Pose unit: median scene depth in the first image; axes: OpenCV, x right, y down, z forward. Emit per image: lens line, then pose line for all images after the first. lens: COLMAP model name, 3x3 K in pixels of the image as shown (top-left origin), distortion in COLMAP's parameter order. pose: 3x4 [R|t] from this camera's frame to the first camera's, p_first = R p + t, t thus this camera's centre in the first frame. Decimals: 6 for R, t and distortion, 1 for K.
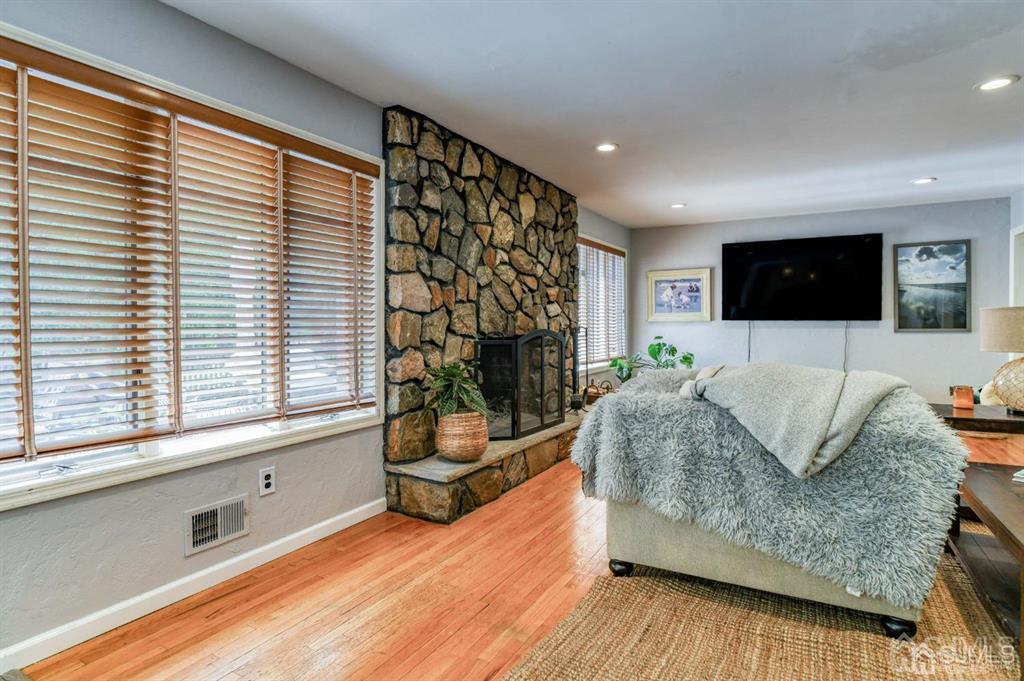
lens RADIAL K [[526.6, 0, 513.5], [0, 526.6, 322.4], [0, 0, 1]] dist [-0.001814, -0.000132]
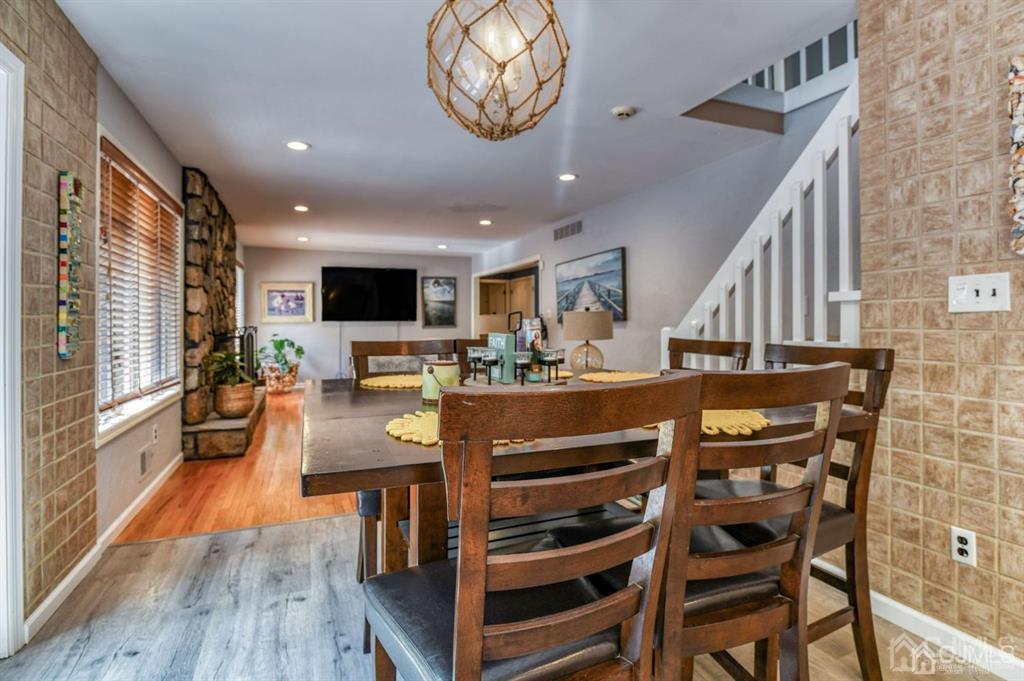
lens RADIAL K [[526.6, 0, 513.5], [0, 526.6, 322.4], [0, 0, 1]] dist [-0.001814, -0.000132]
pose [[0.616160, -0.004559, 0.787608, -0.781684], [0.007753, 0.999970, -0.000277, 0.005448], [-0.787583, 0.006277, 0.616177, -0.507903]]
